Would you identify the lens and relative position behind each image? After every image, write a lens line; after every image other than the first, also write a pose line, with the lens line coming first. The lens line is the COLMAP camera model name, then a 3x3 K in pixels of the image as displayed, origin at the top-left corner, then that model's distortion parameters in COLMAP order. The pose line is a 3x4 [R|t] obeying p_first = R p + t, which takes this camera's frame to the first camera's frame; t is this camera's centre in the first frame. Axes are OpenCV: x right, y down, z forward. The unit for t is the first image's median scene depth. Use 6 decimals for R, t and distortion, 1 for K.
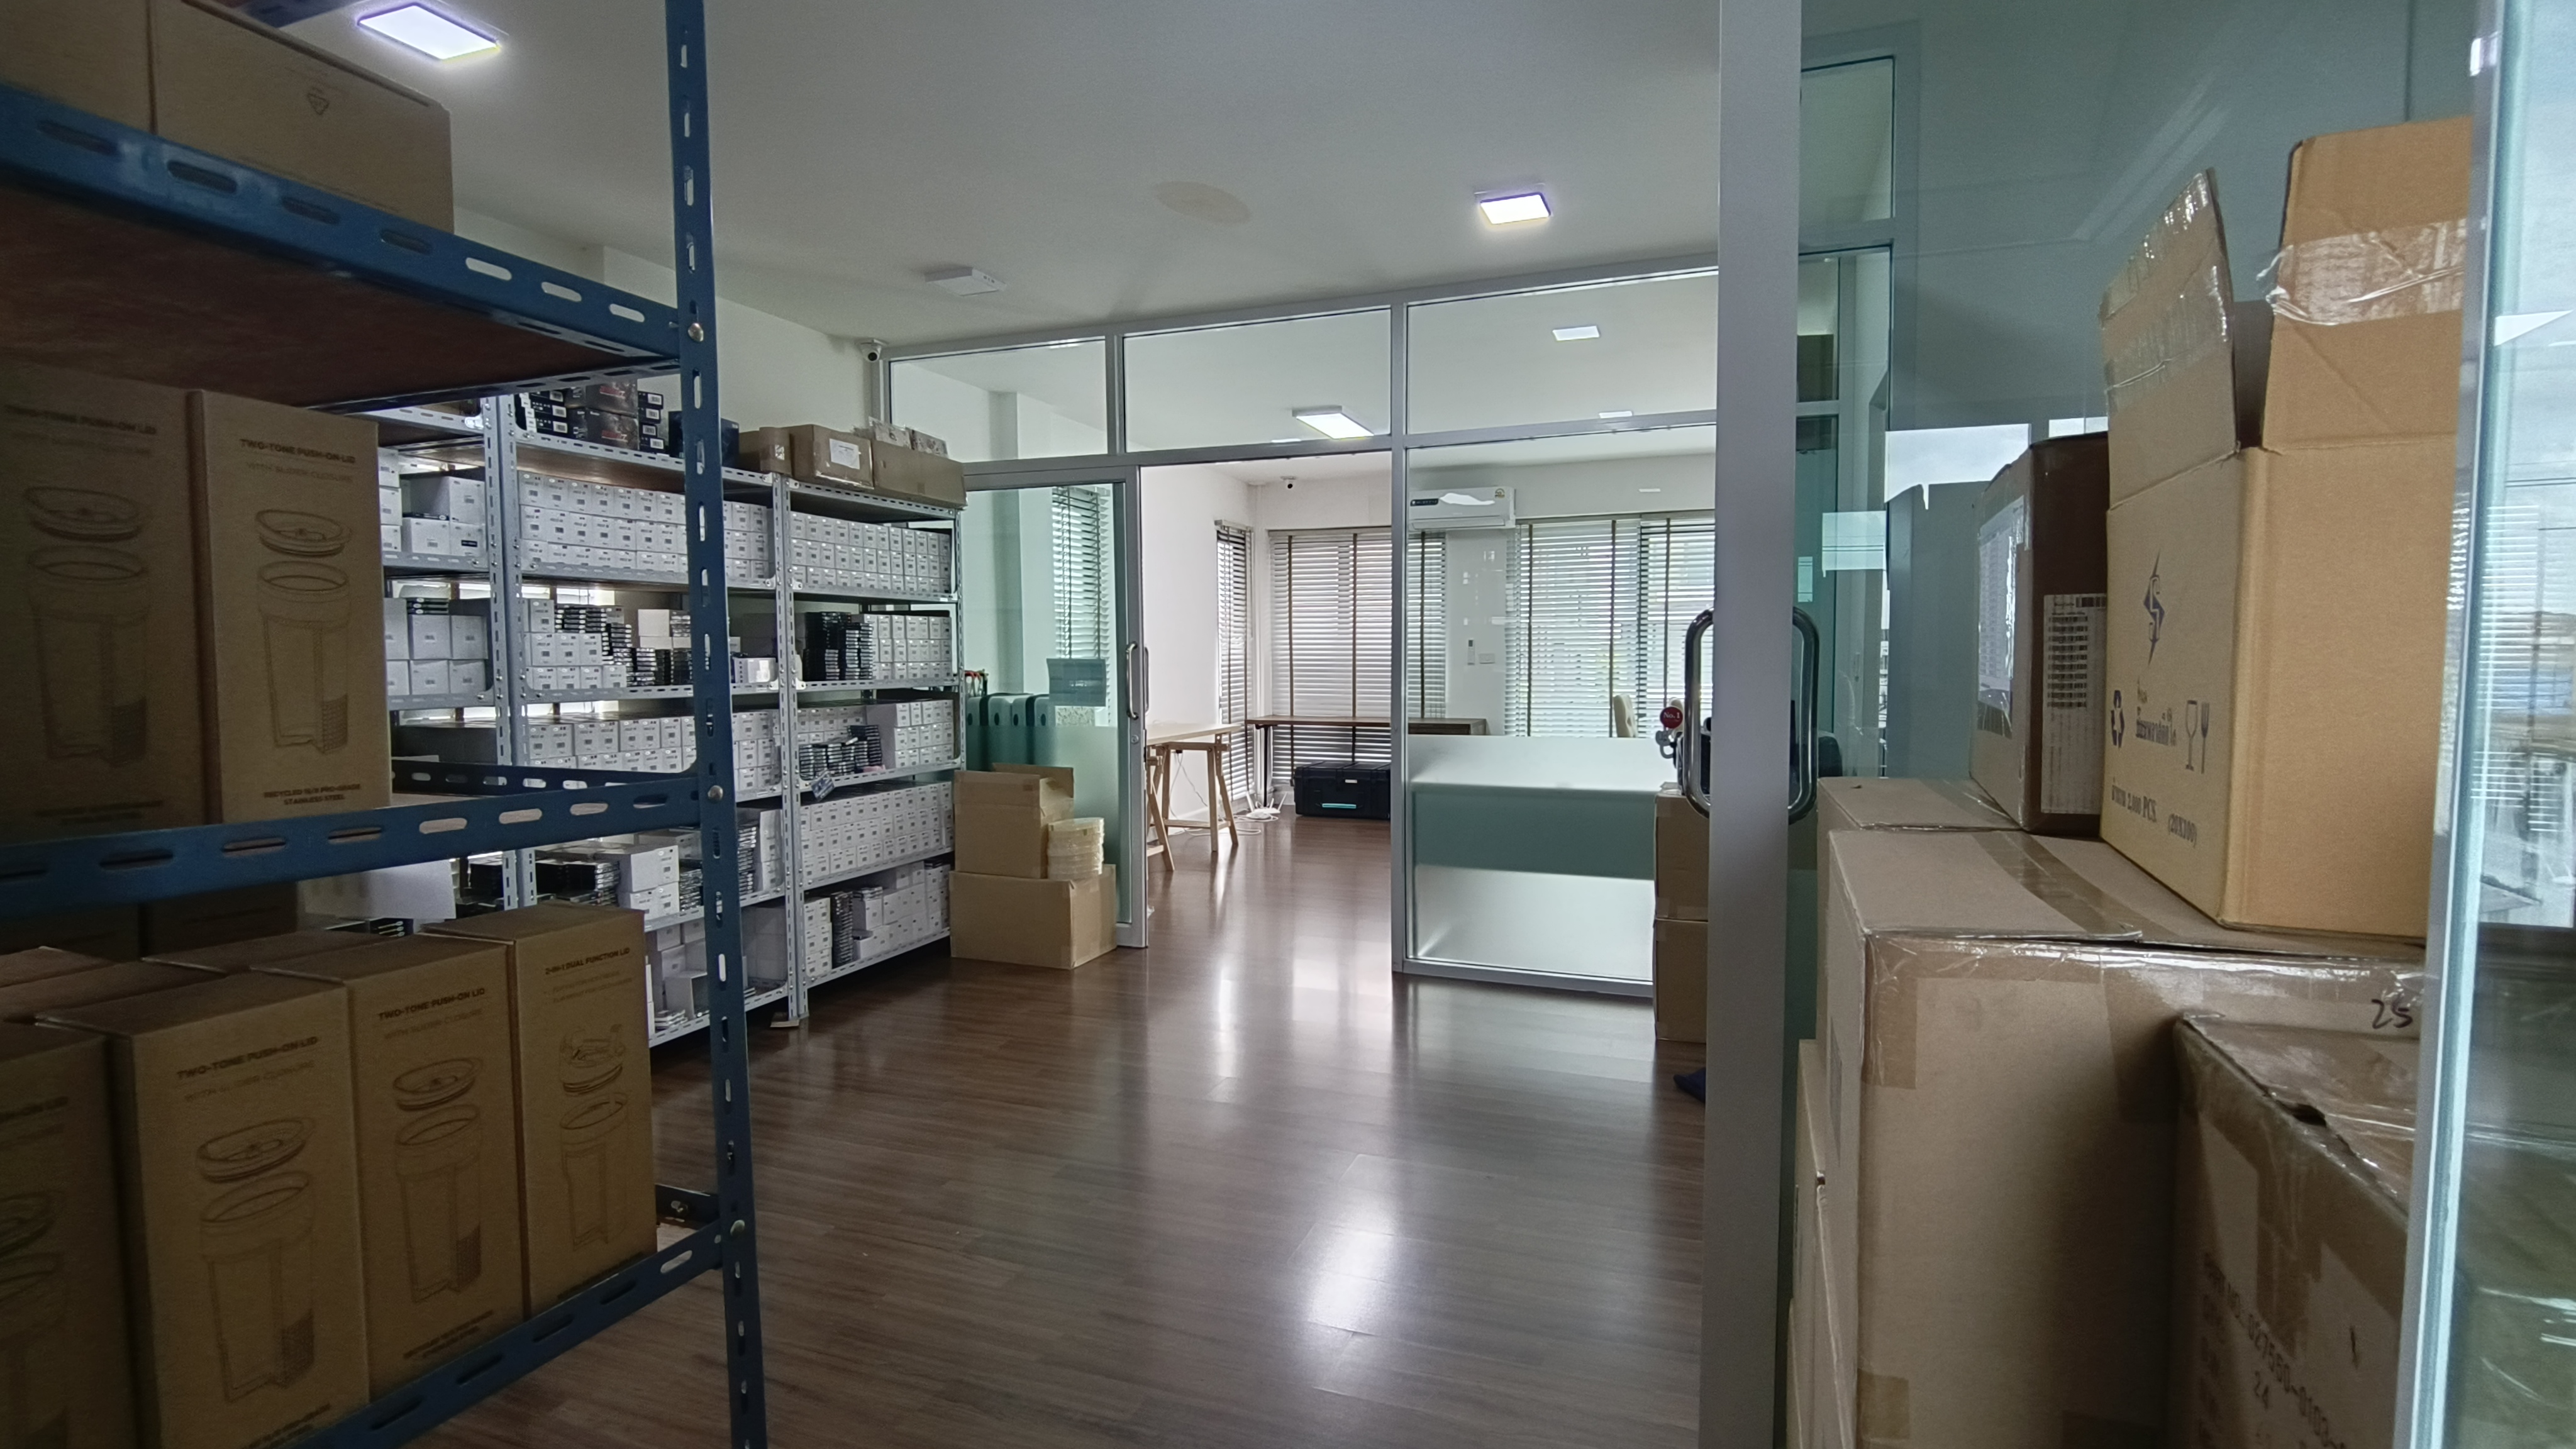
lens RADIAL K [[1186.1, 0, 1298.1], [0, 1186.1, 719.3], [0, 0, 1]] dist [0.001802, -0.006155]
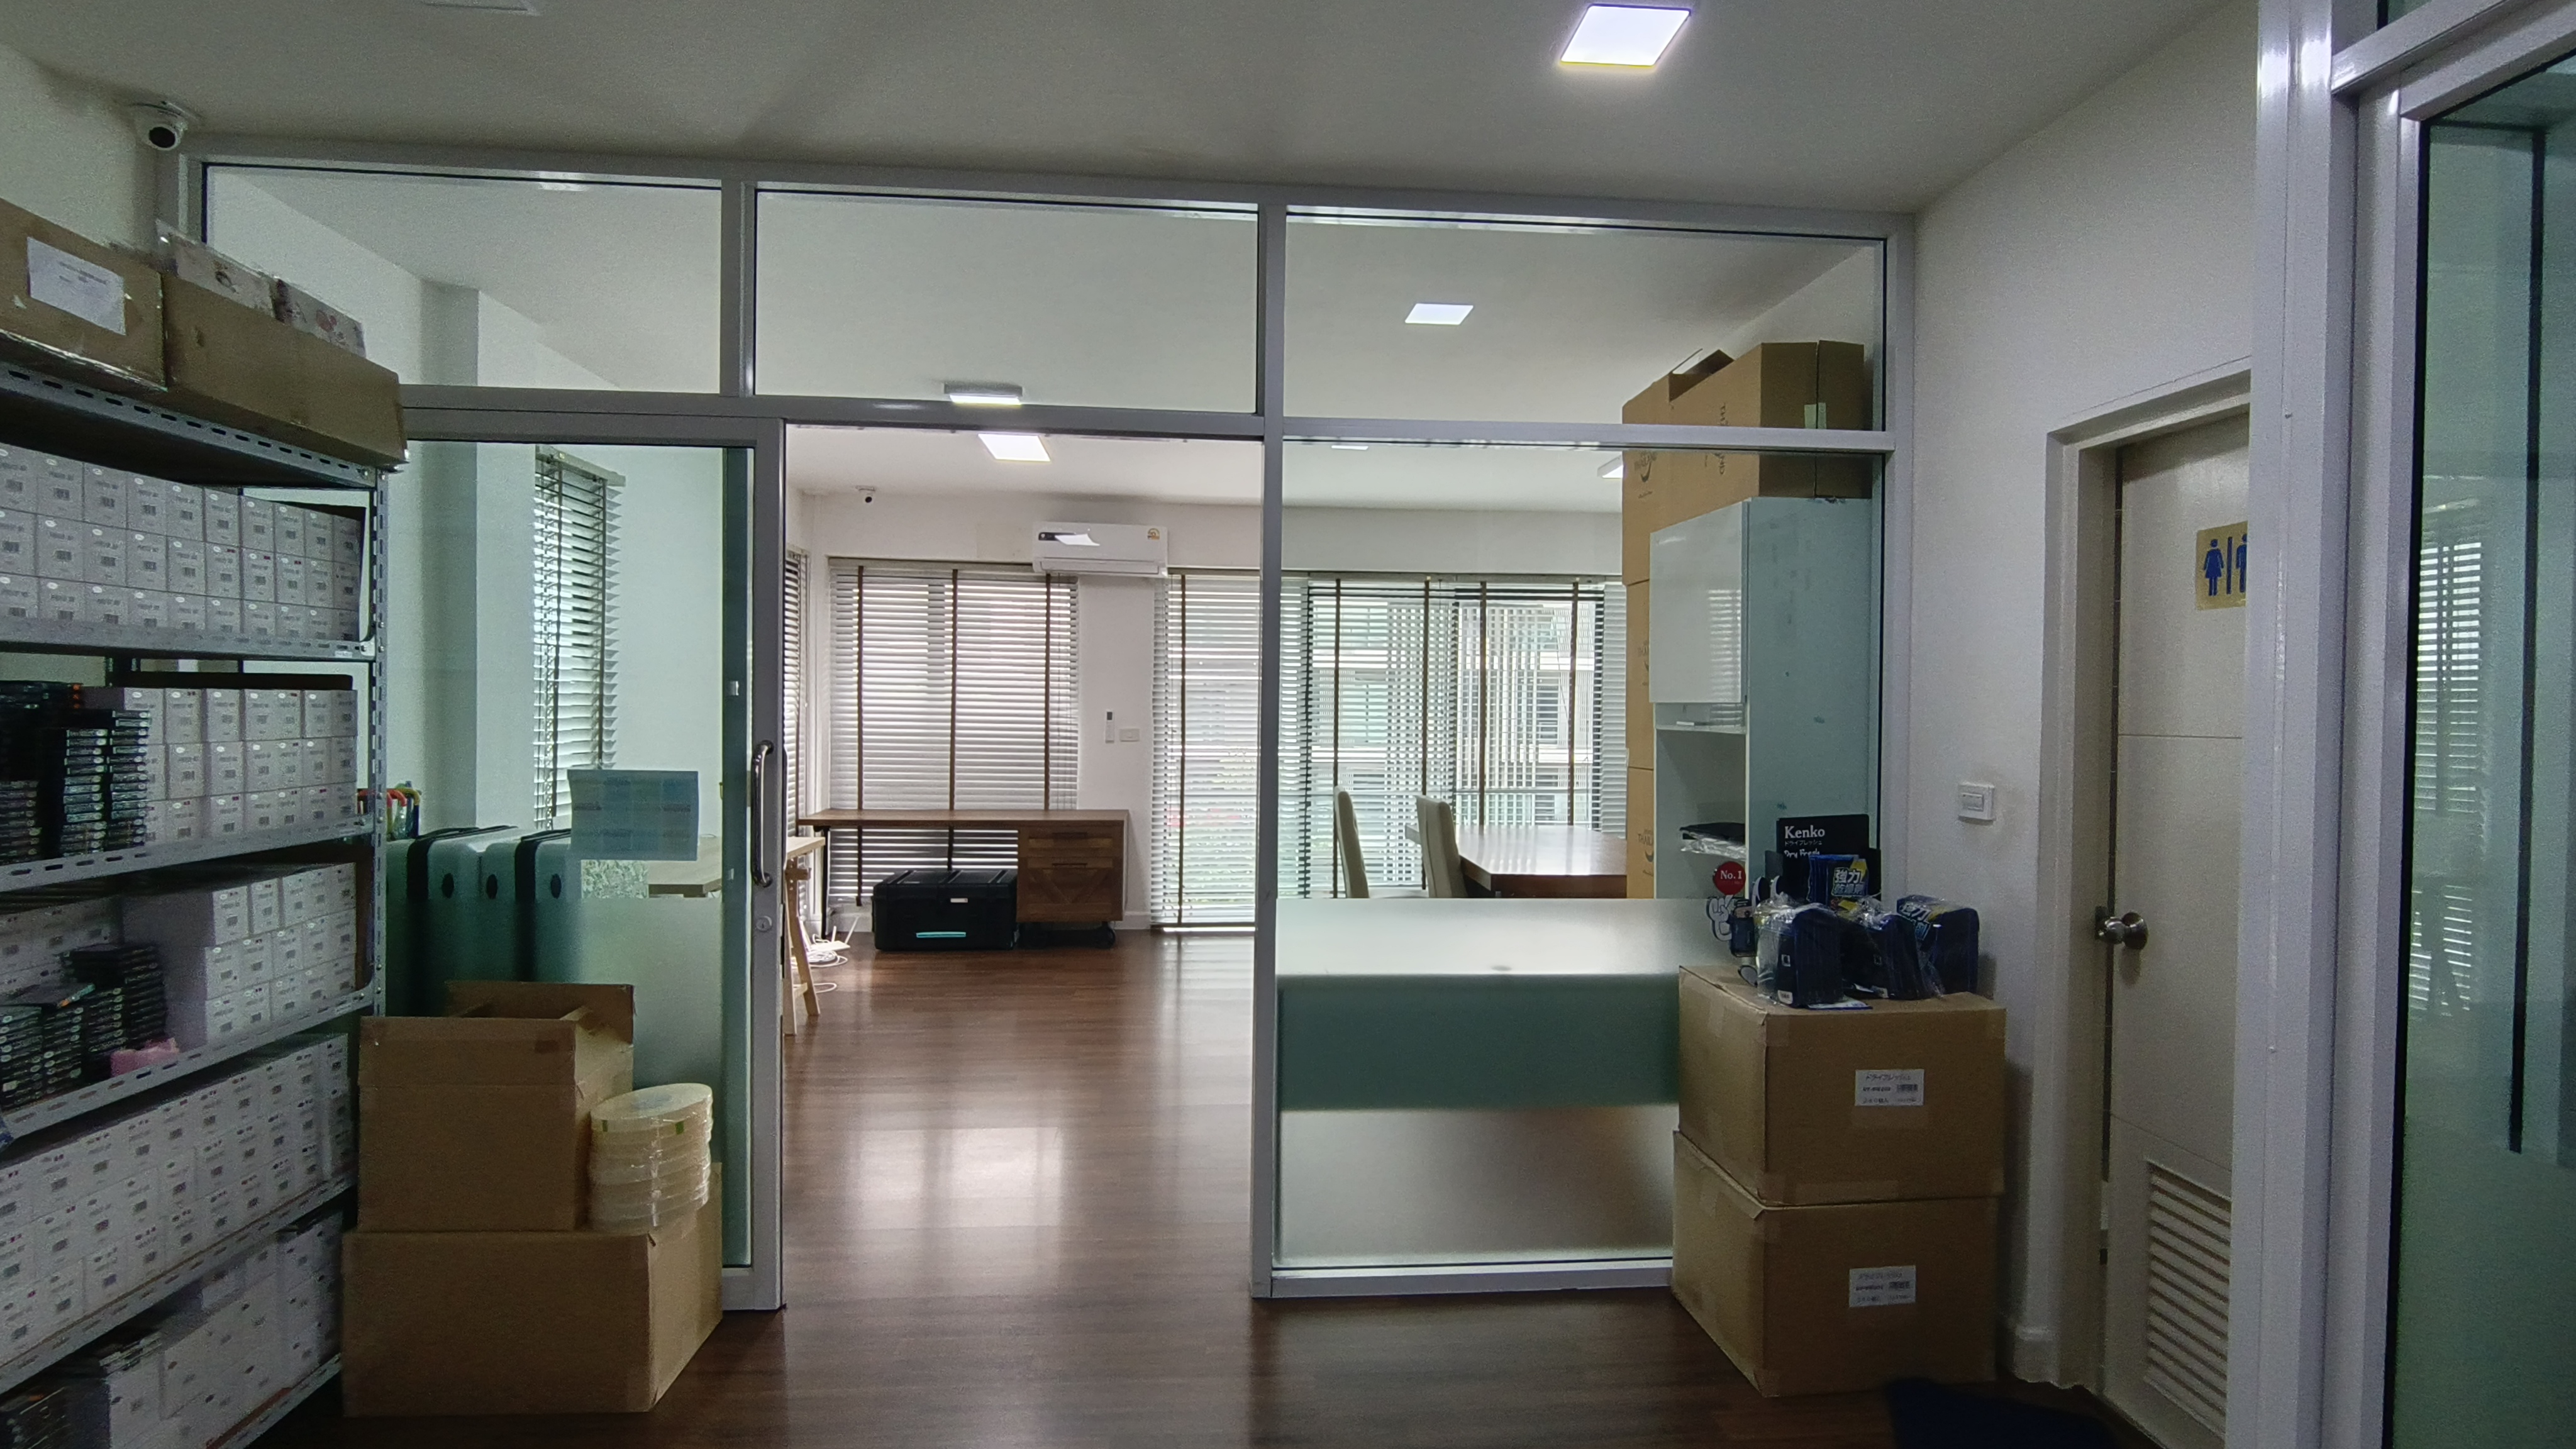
lens RADIAL K [[1186.1, 0, 1285.6], [0, 1186.1, 719.0], [0, 0, 1]] dist [0.001802, -0.006155]
pose [[0.906765, 0.010175, 0.421514, -0.152878], [0.007959, 0.999118, -0.041238, -0.051946], [-0.421562, 0.040748, 0.905884, 0.405860]]
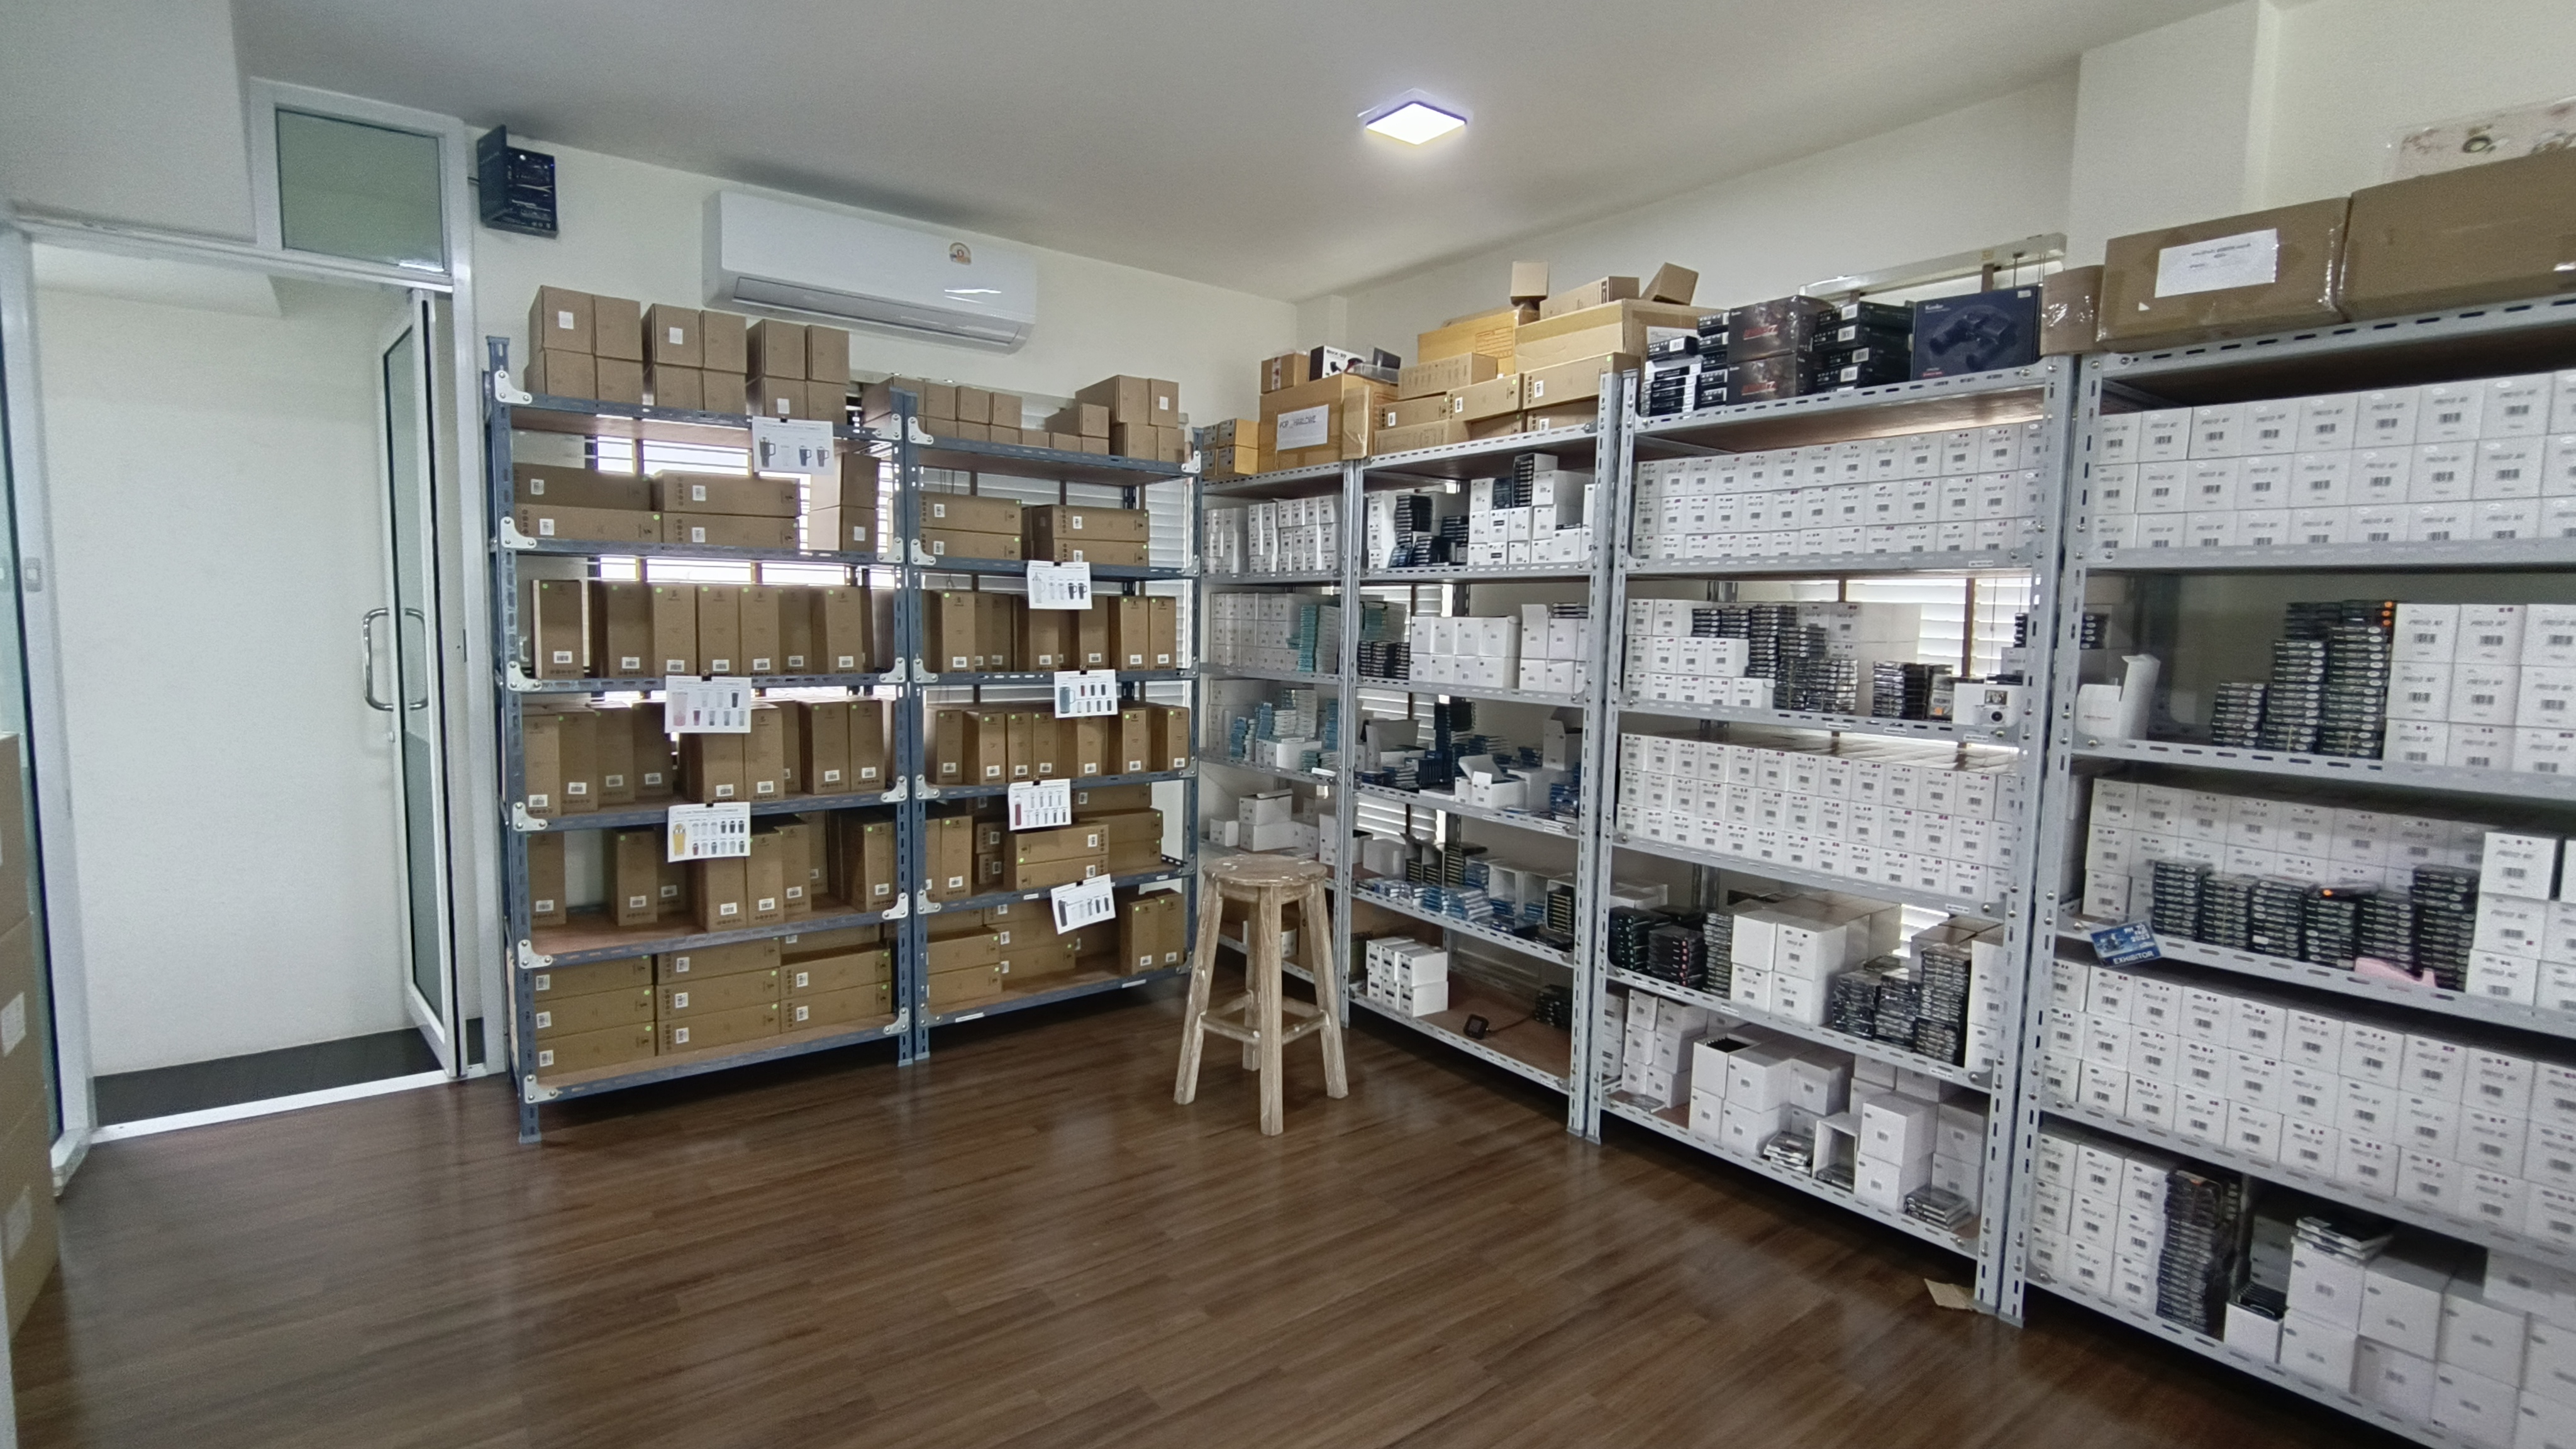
lens RADIAL K [[1186.1, 0, 1288.2], [0, 1186.1, 728.9], [0, 0, 1]] dist [0.001802, -0.006155]
pose [[-0.538114, 0.075153, -0.839515, 0.184714], [-0.066193, 0.989173, 0.130979, -0.066694], [0.840269, 0.126052, -0.527313, 0.807885]]
